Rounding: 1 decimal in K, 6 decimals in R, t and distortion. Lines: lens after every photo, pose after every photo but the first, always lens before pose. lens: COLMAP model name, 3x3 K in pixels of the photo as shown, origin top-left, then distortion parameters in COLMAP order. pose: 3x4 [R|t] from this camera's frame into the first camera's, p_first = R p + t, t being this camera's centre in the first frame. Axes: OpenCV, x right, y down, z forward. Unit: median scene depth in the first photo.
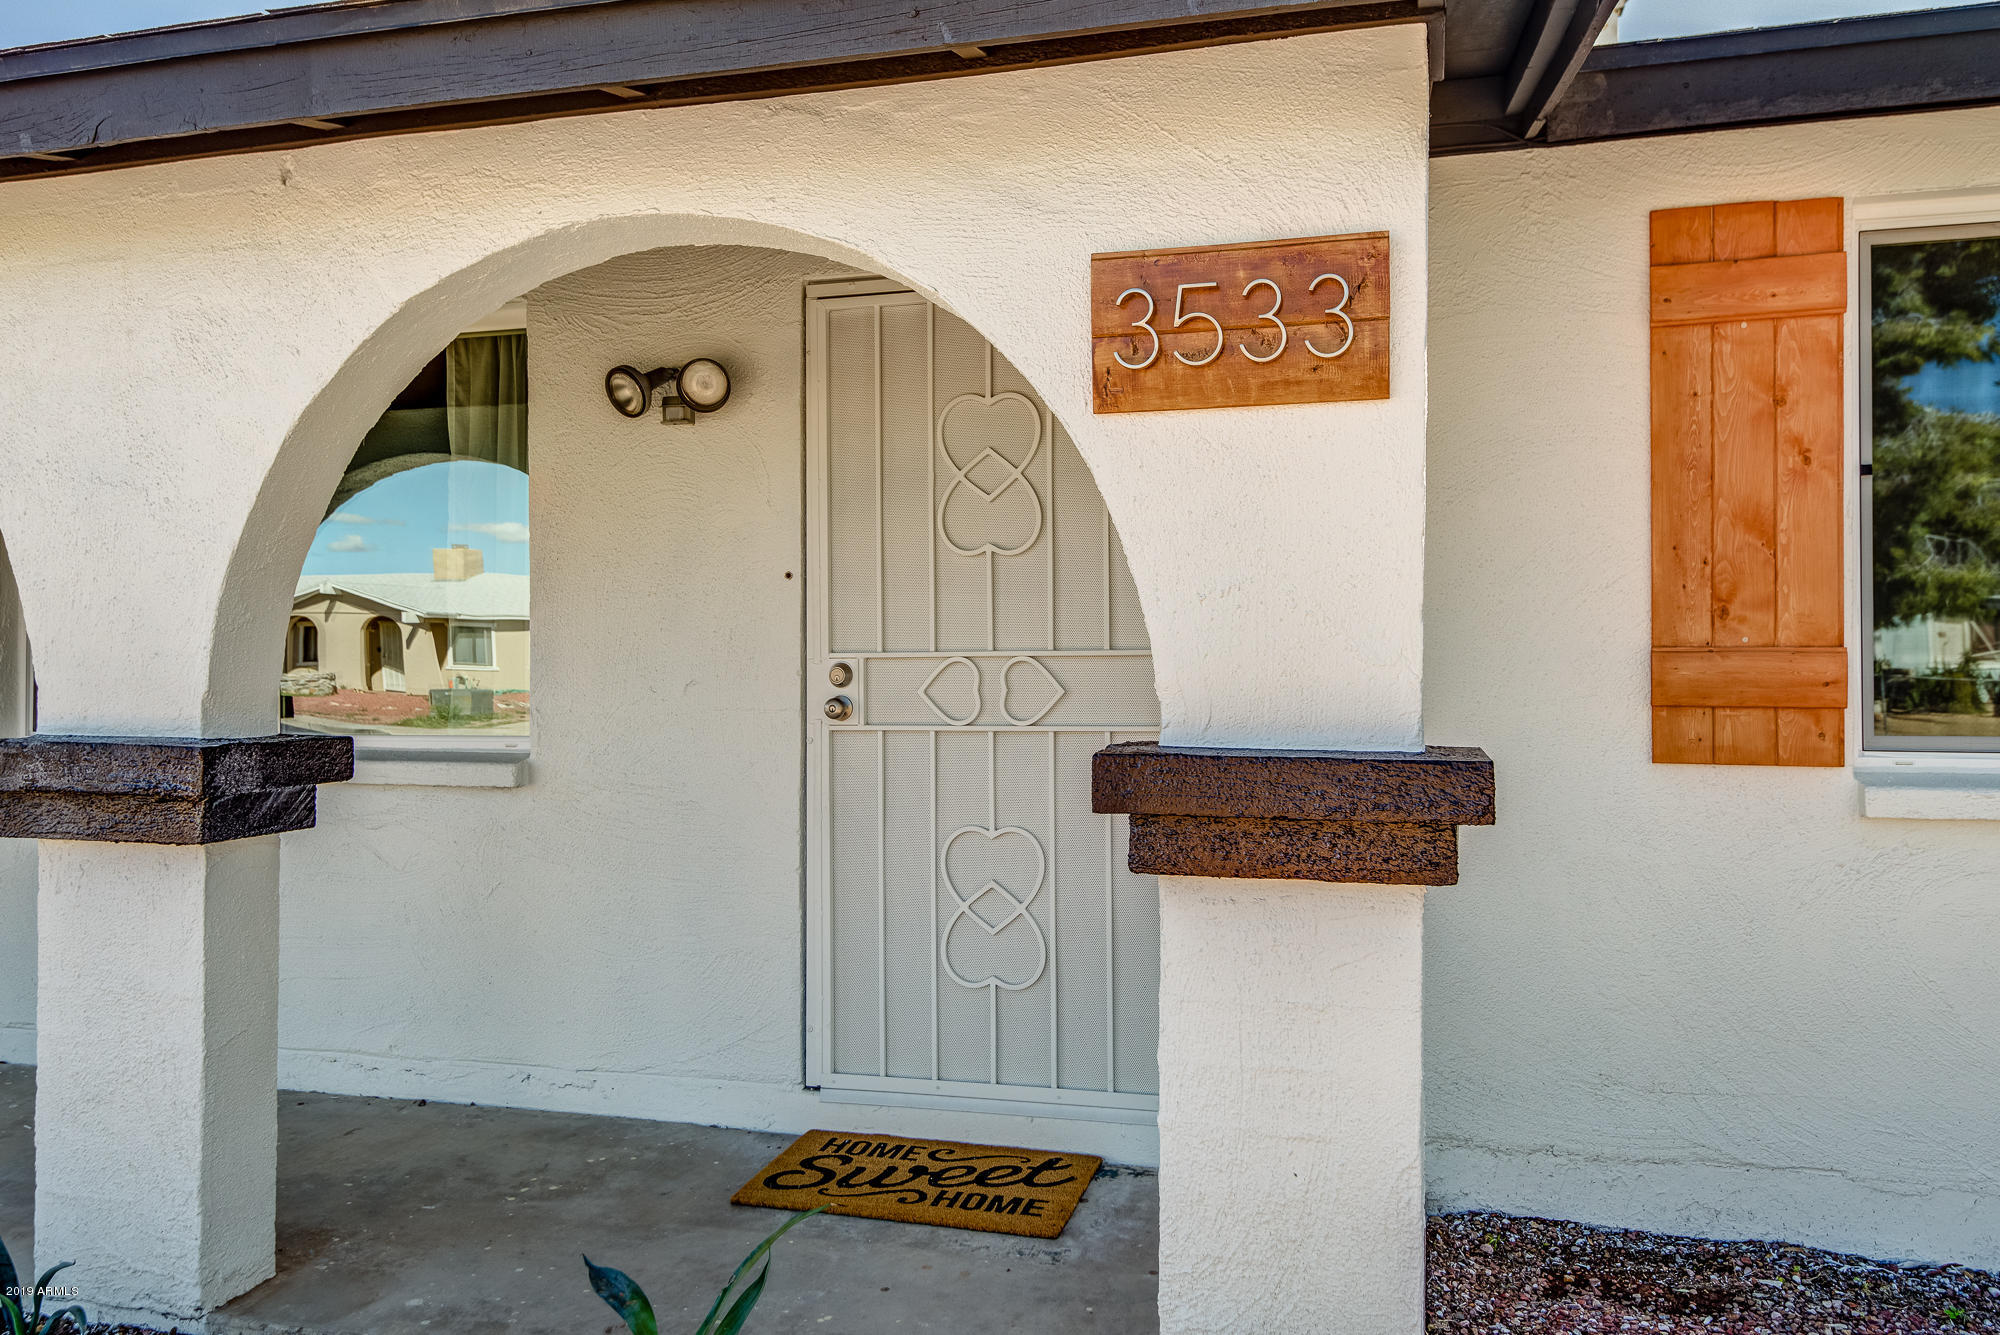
lens RADIAL K [[1522.3, 0, 994.9], [0, 1522.3, 663.3], [0, 0, 1]] dist [-0.007084, -0.000095]
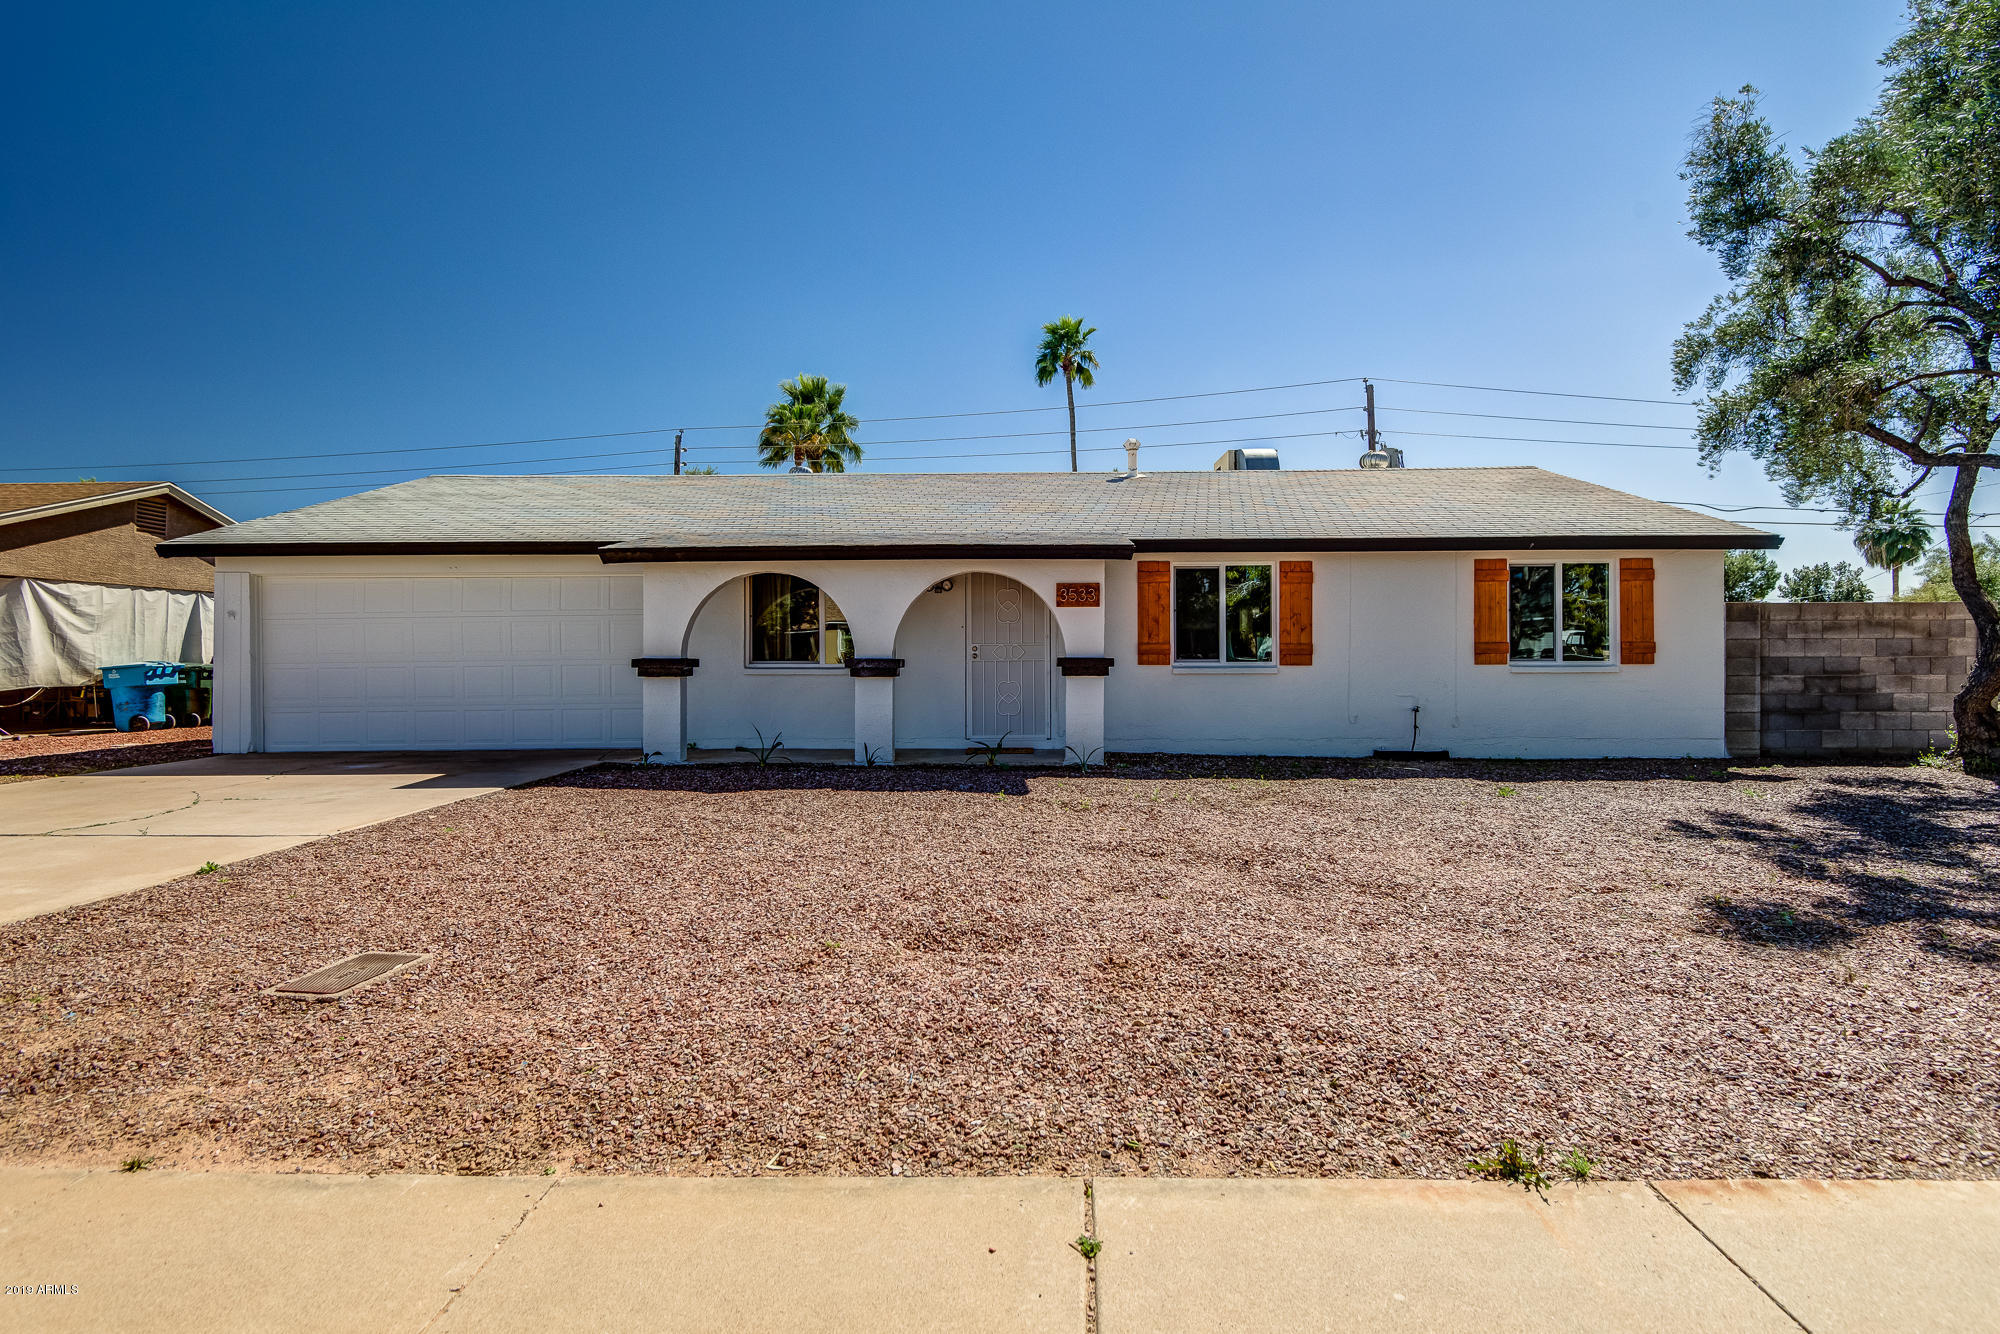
lens RADIAL K [[974.5, 0, 1010.4], [0, 974.5, 657.5], [0, 0, 1]] dist [0.004756, -0.006294]
pose [[0.968950, -0.000850, 0.247255, -1.172802], [0.000910, 1.000000, -0.000127, 0.056184], [-0.247255, 0.000348, 0.968950, -3.048641]]
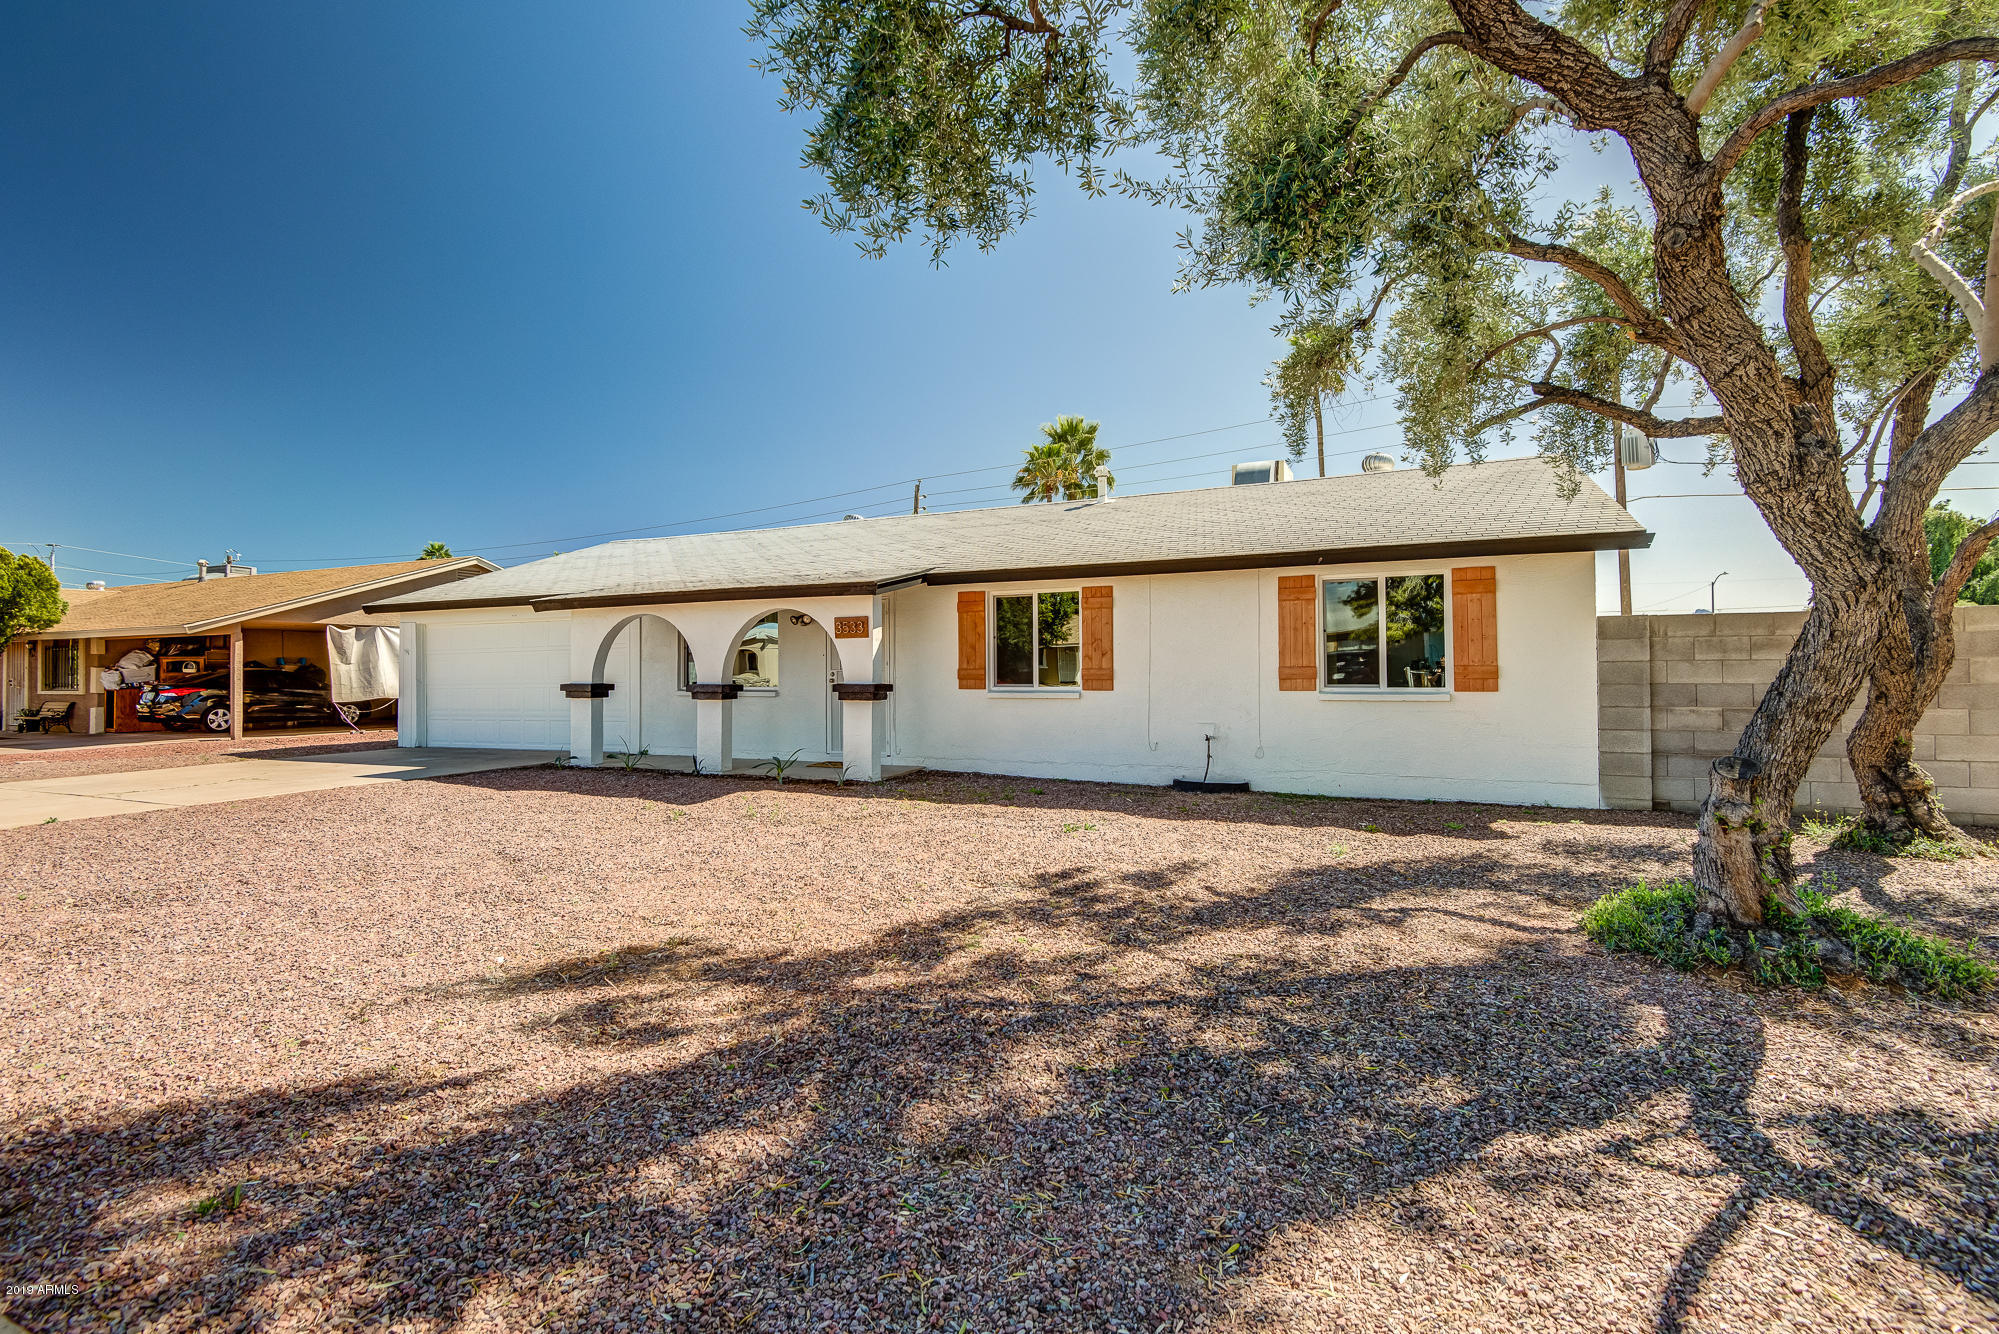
lens RADIAL K [[906.7, 0, 1007.7], [0, 906.7, 663.0], [0, 0, 1]] dist [0.020982, -0.012223]
pose [[0.988129, -0.006117, -0.153503, 1.560209], [0.005119, 0.999963, -0.006898, -0.010462], [0.153540, 0.006031, 0.988124, -3.216797]]
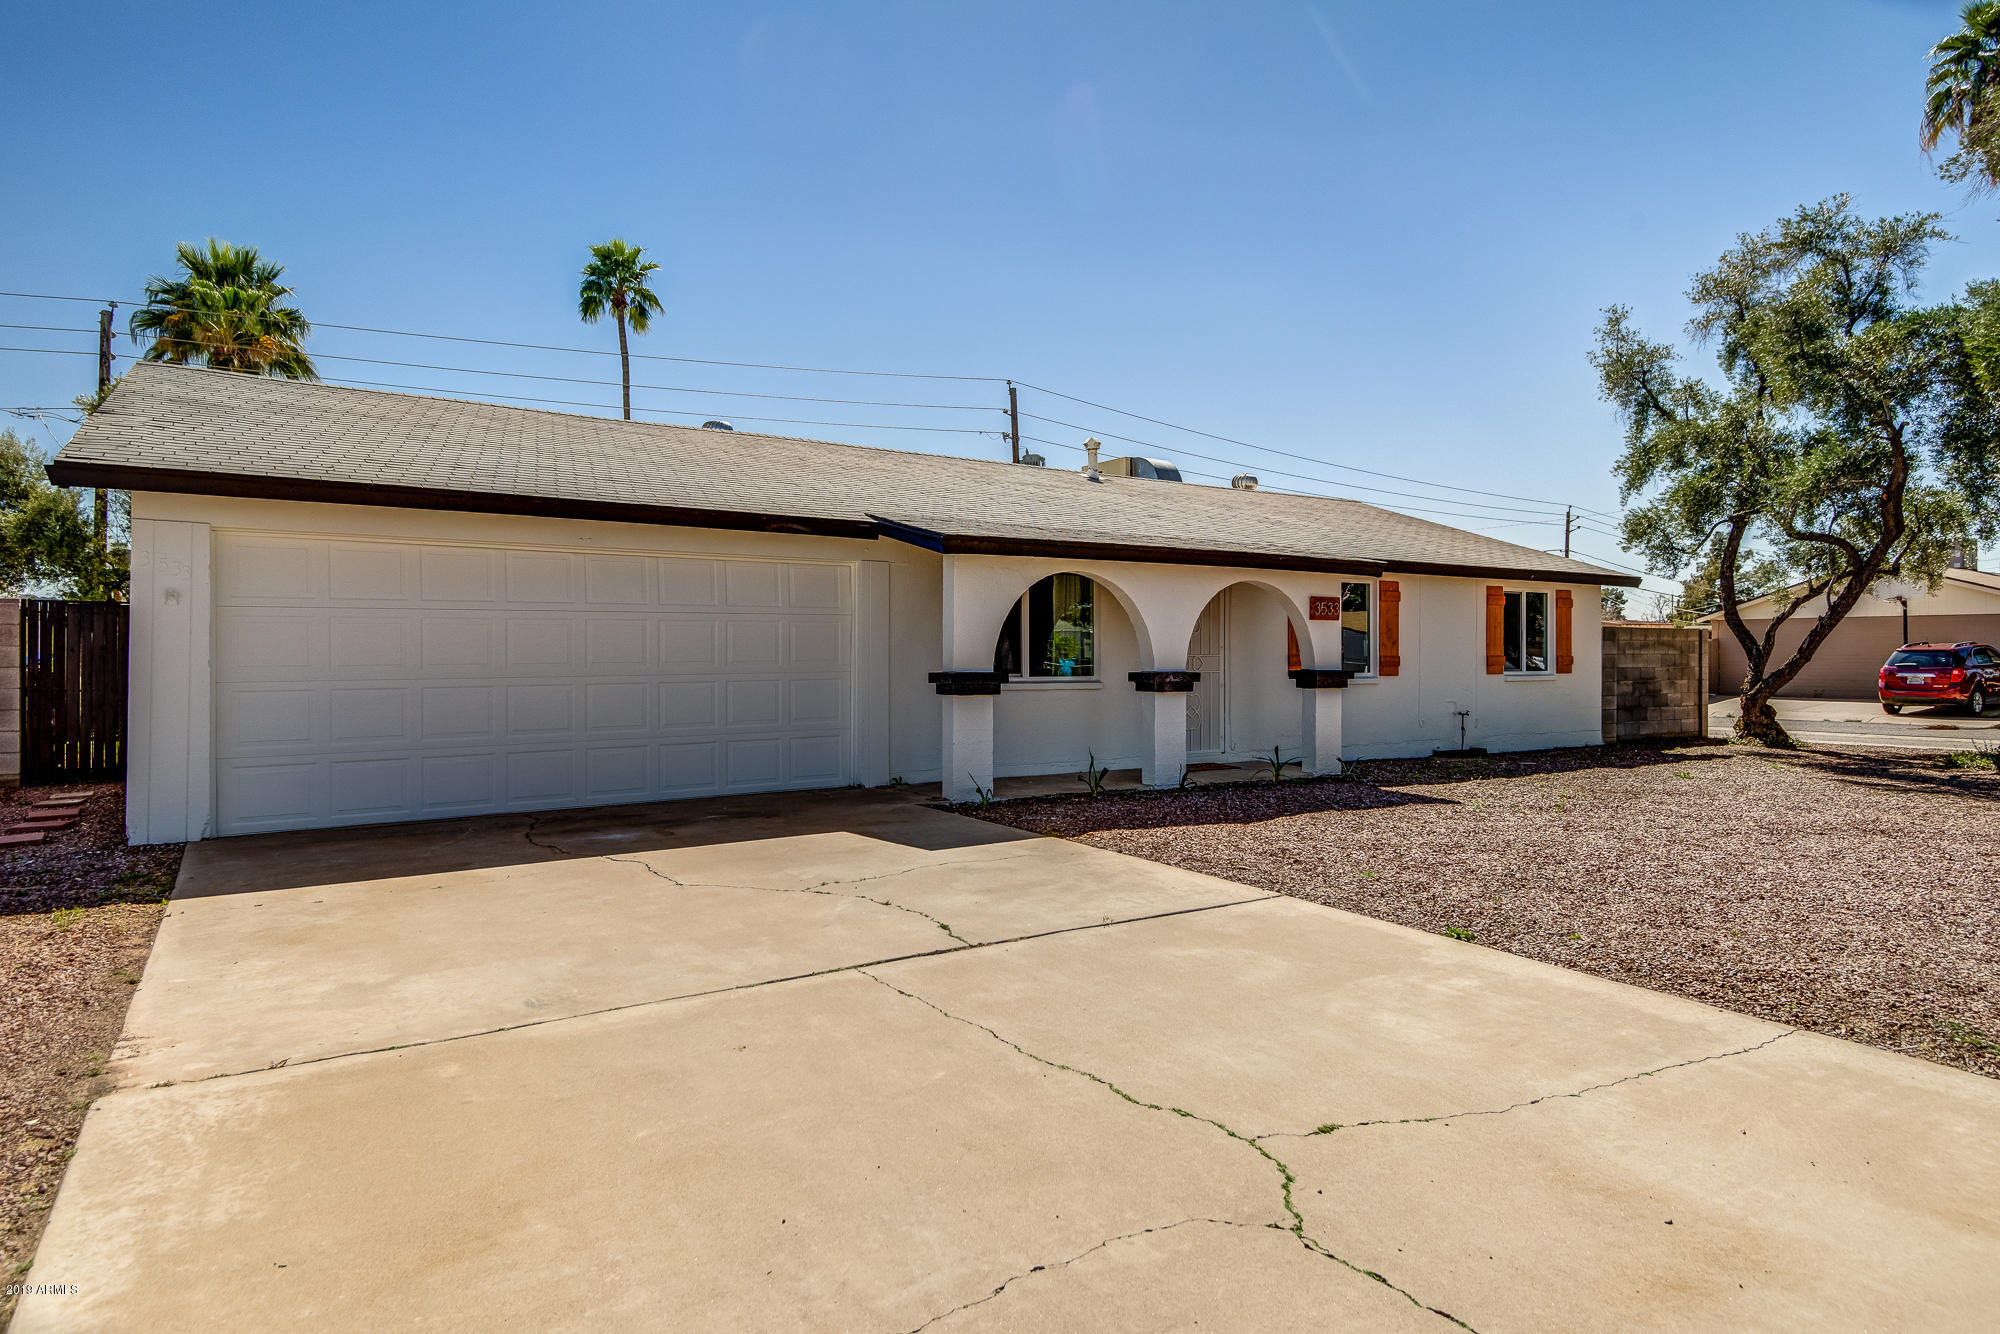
lens RADIAL K [[1104.4, 0, 992.6], [0, 1104.4, 665.6], [0, 0, 1]] dist [0.041281, -0.000416]
pose [[0.664799, -0.003228, 0.747015, -4.455344], [-0.001912, 0.999980, 0.006023, 0.008360], [-0.747020, -0.005432, 0.664780, -1.182868]]
